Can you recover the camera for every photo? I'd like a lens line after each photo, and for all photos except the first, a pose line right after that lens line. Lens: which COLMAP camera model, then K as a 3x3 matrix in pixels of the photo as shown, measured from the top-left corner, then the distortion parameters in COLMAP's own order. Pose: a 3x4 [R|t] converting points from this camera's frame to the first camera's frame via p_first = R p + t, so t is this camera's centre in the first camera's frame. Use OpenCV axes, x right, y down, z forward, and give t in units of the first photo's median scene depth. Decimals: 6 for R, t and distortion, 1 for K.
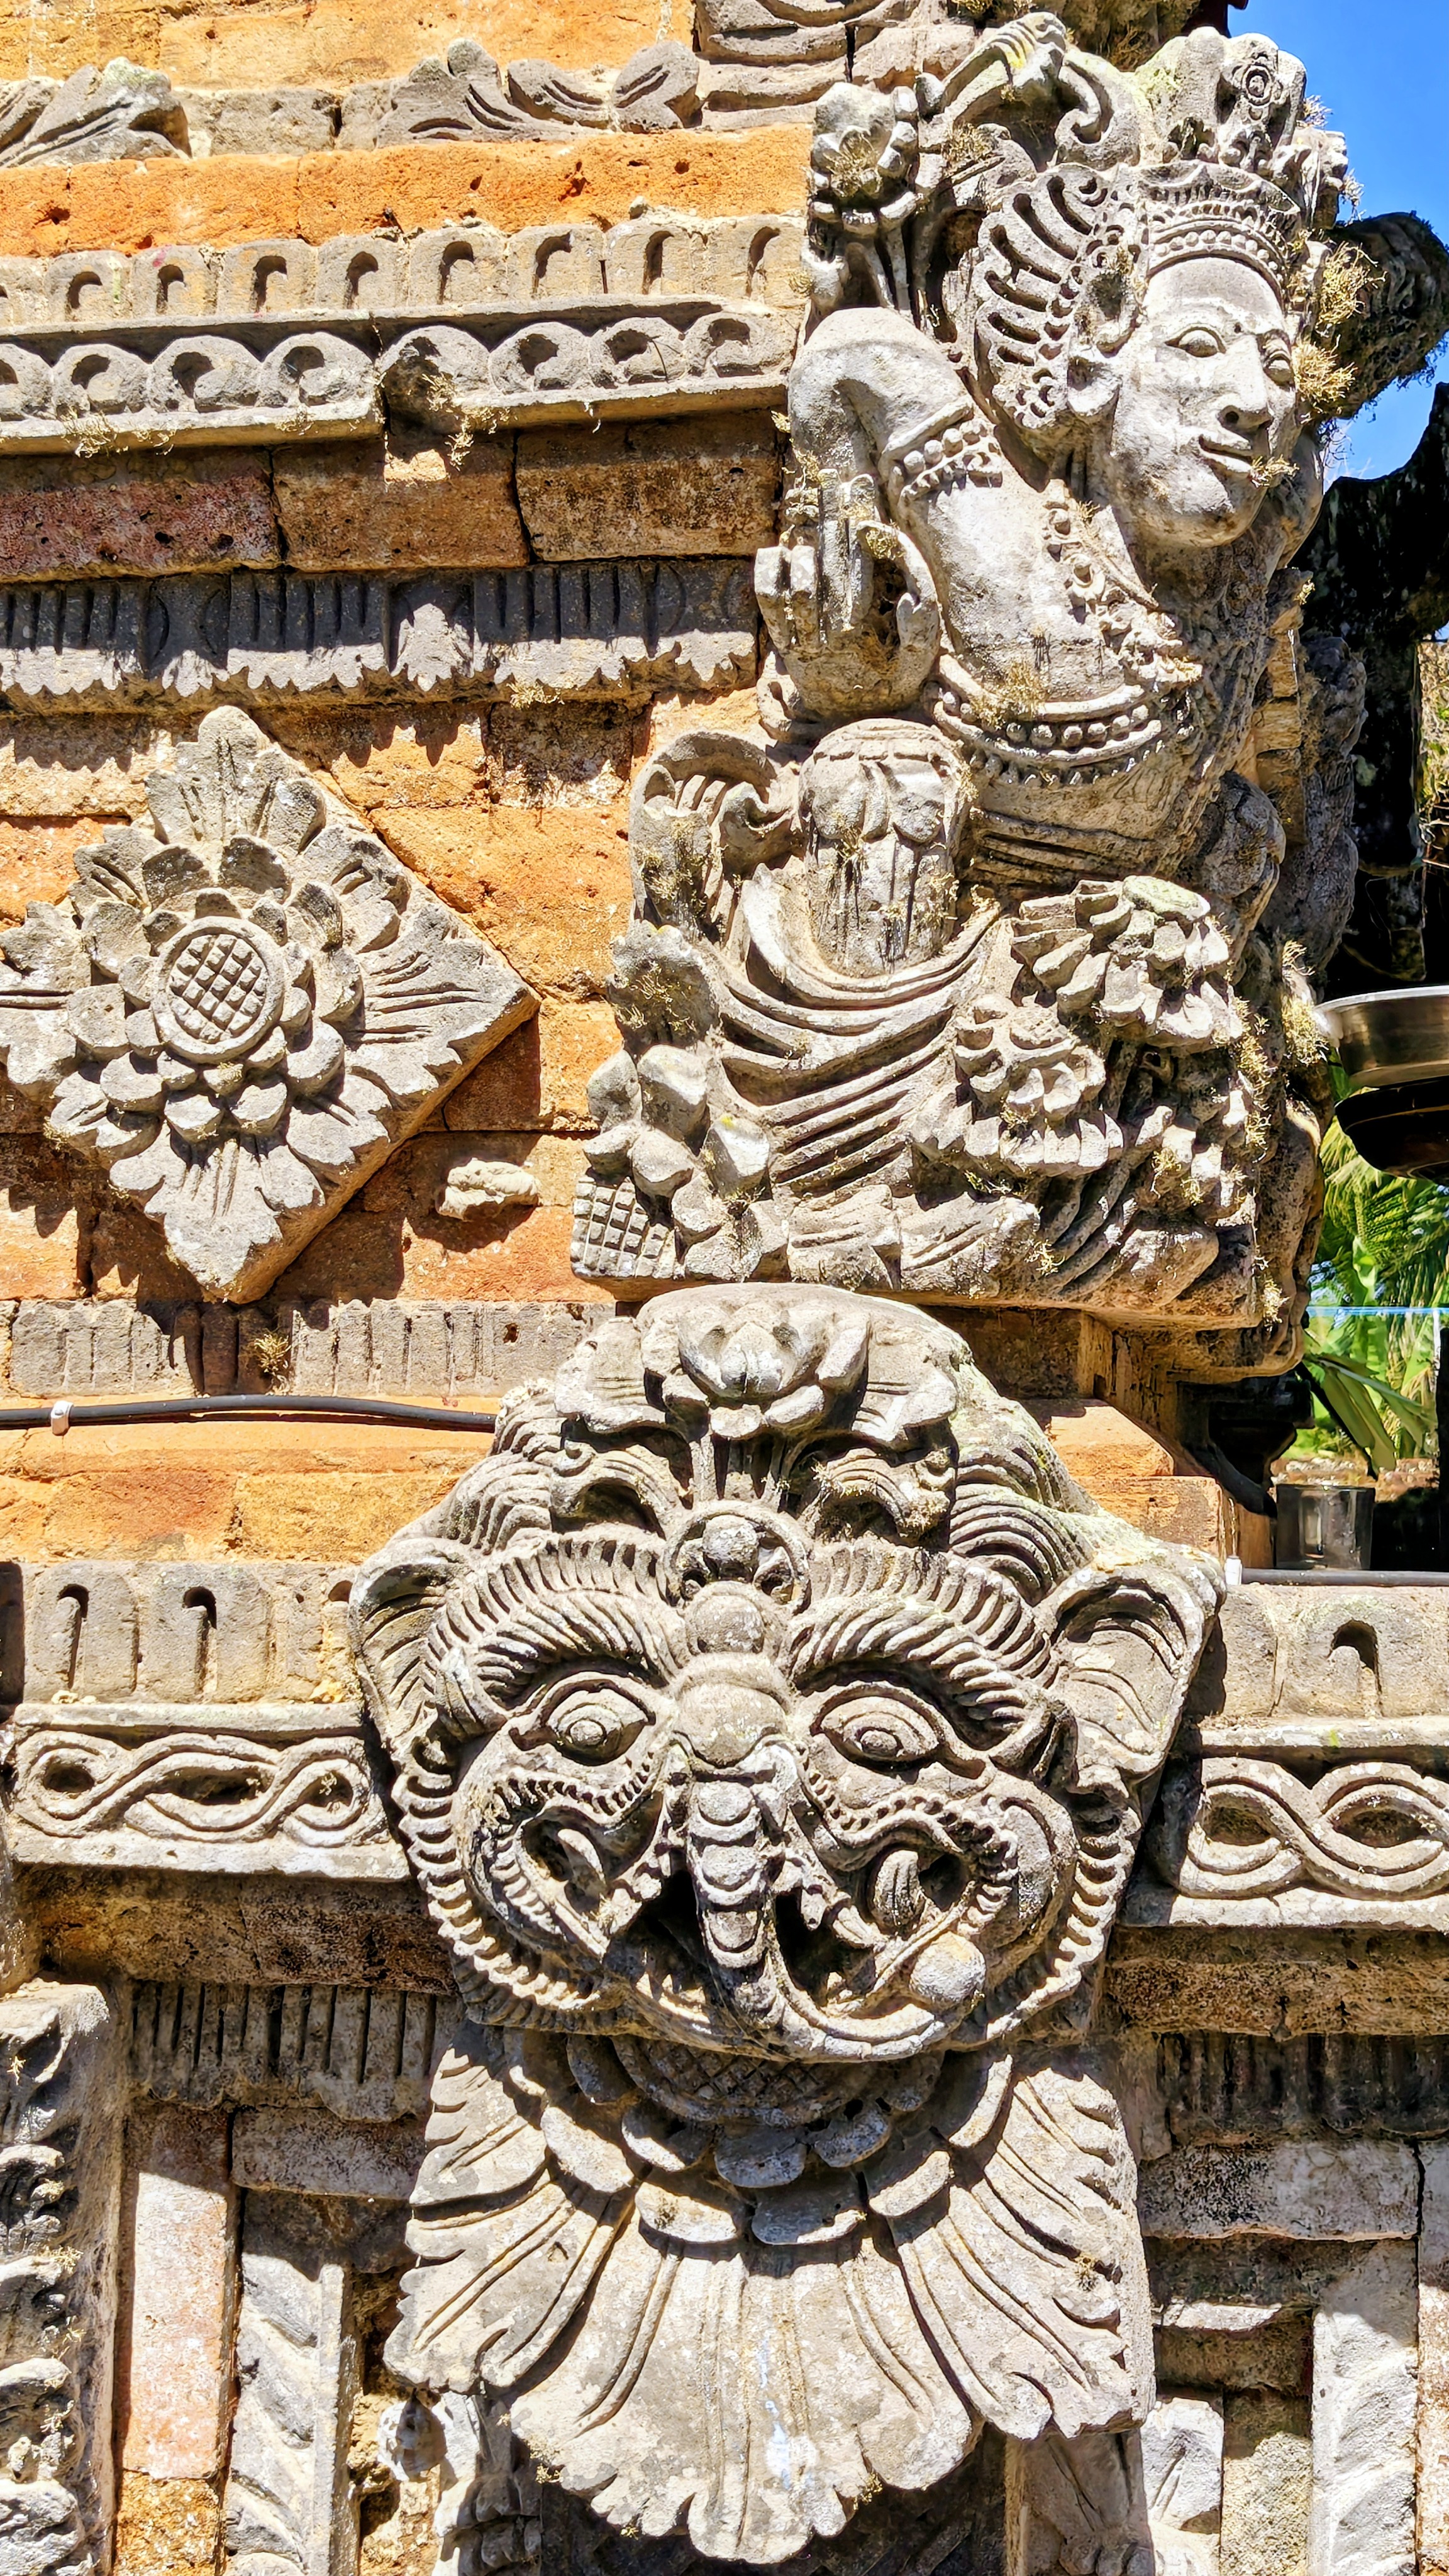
lens RADIAL K [[3487.0, 0, 724.5], [0, 3487.0, 1288.0], [0, 0, 1]] dist [0.101951, -0.351816]
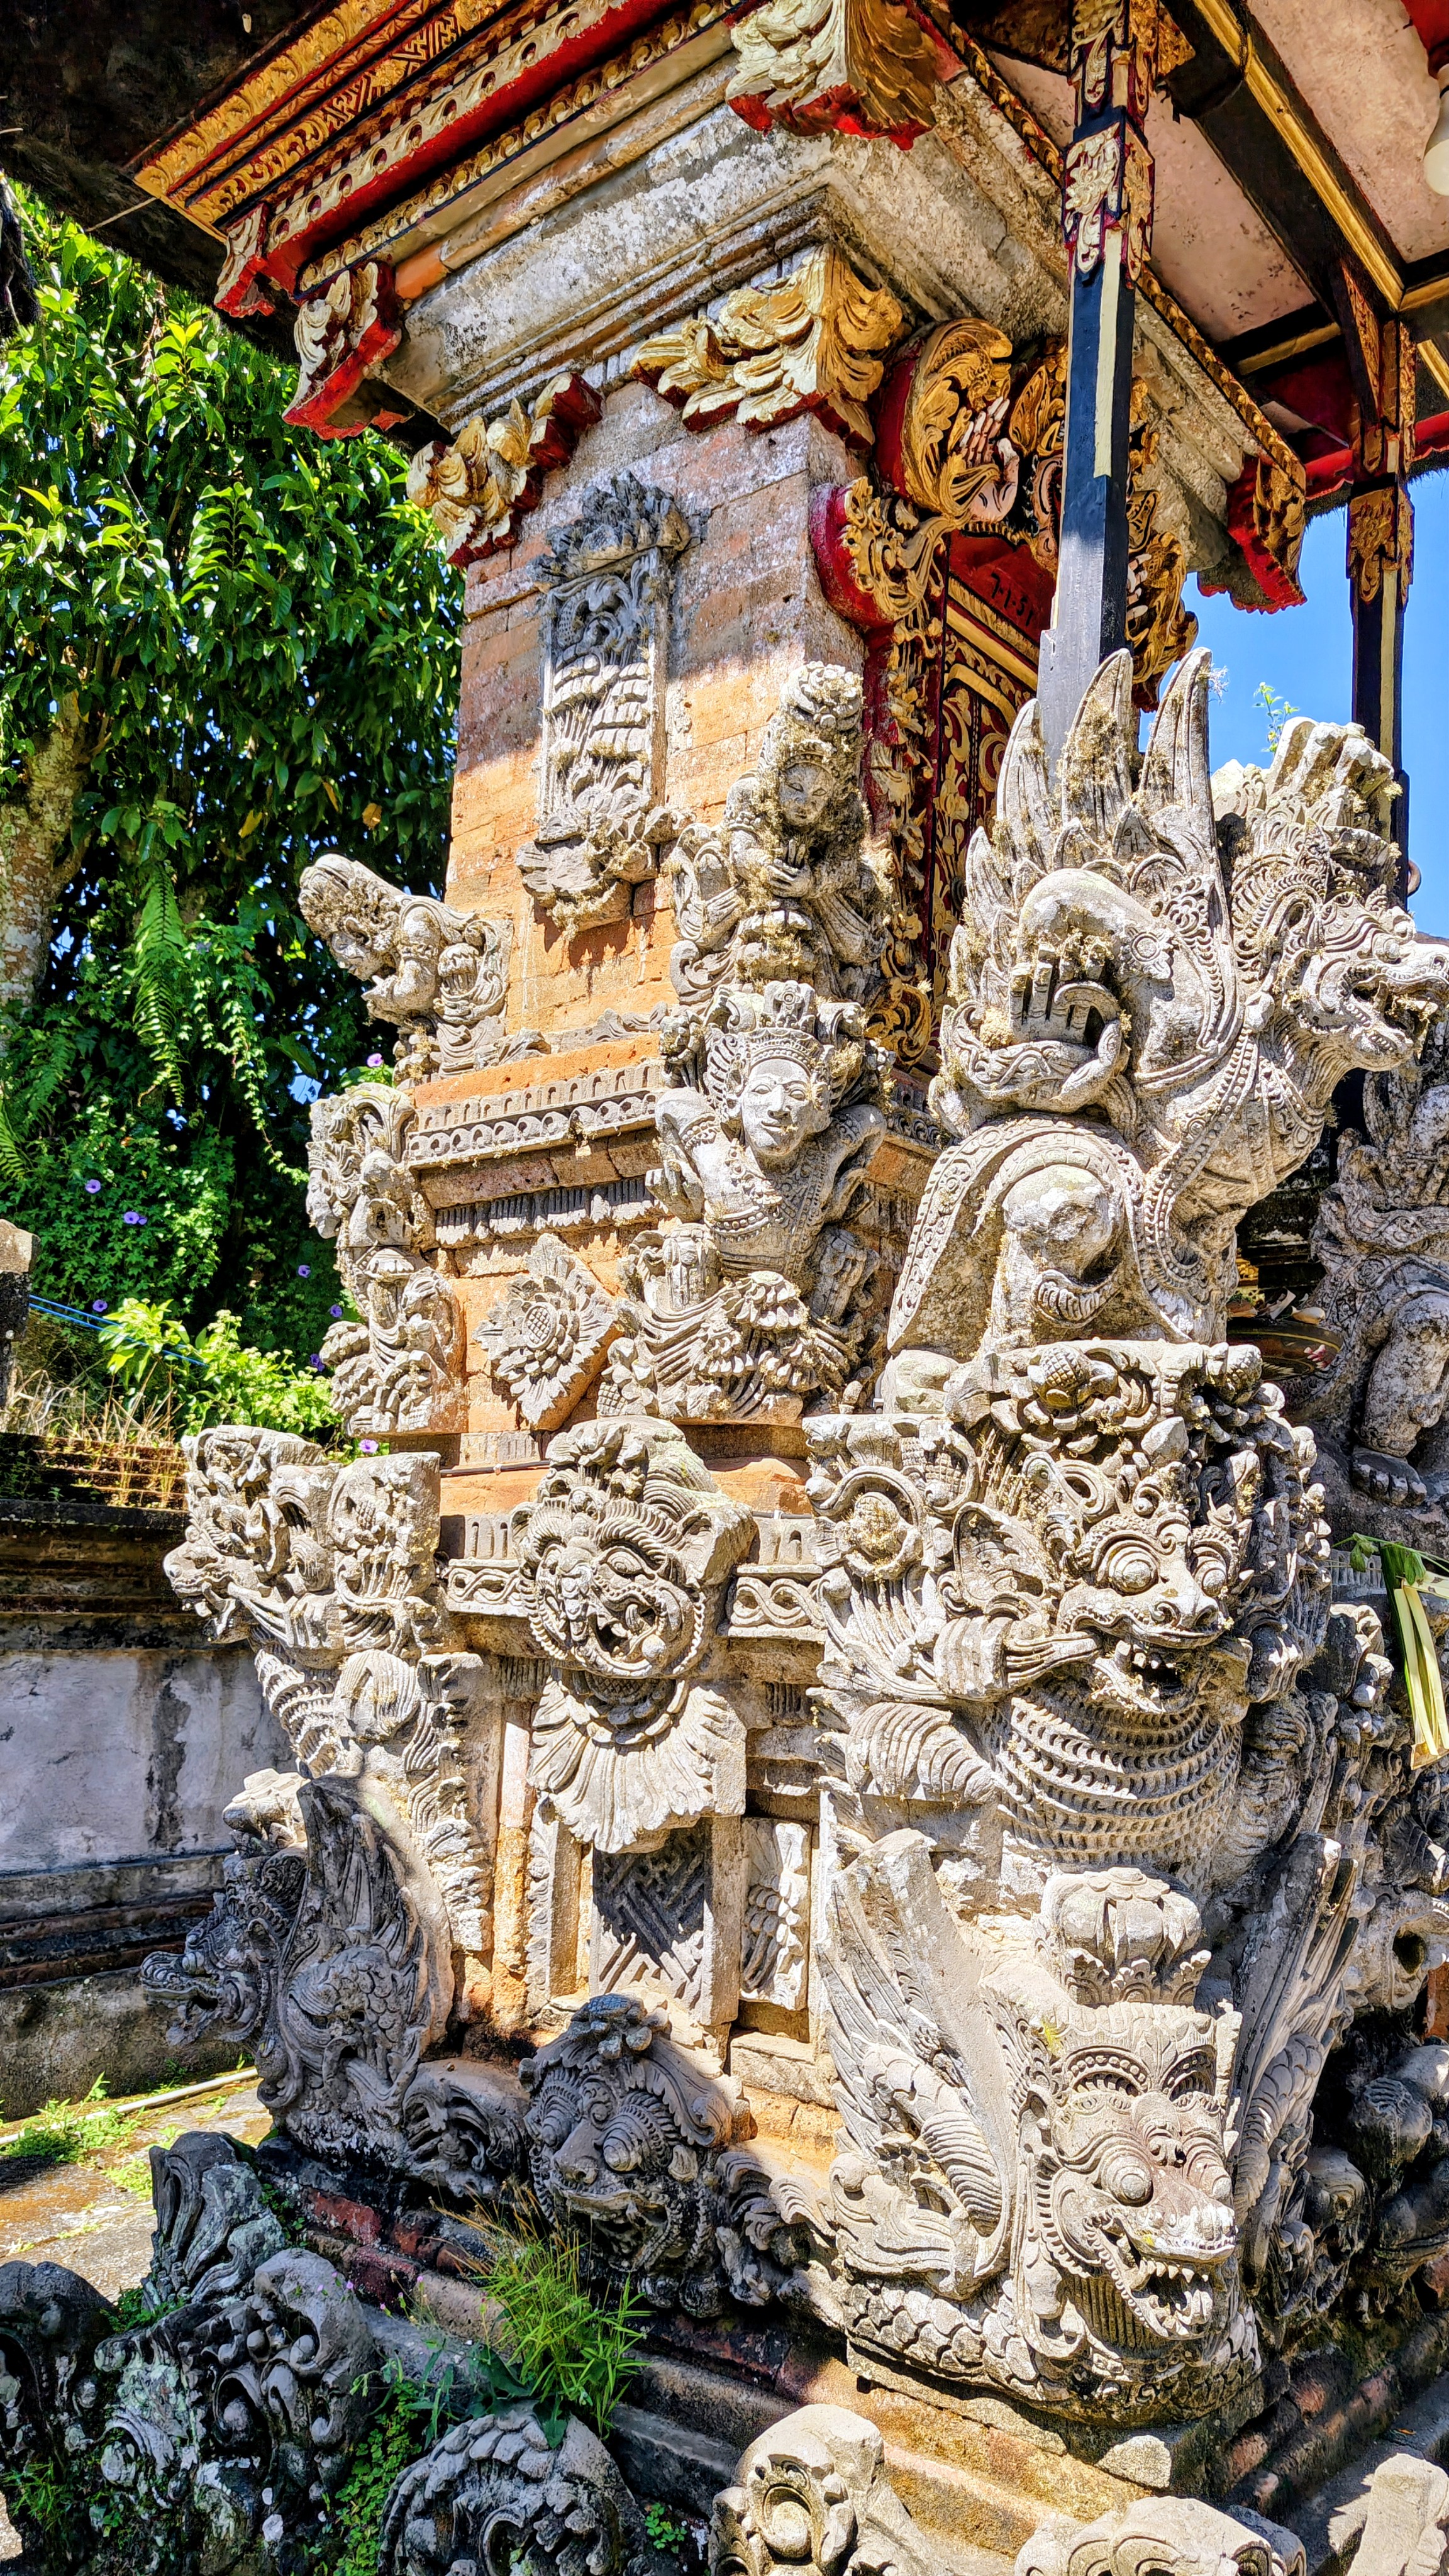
lens RADIAL K [[1751.1, 0, 724.5], [0, 1751.1, 1288.0], [0, 0, 1]] dist [0.068130, -0.050049]
pose [[0.875199, -0.059222, -0.480124, 0.788498], [0.007323, 0.993987, -0.109257, 0.052862], [0.483707, 0.092105, 0.870370, -0.264768]]
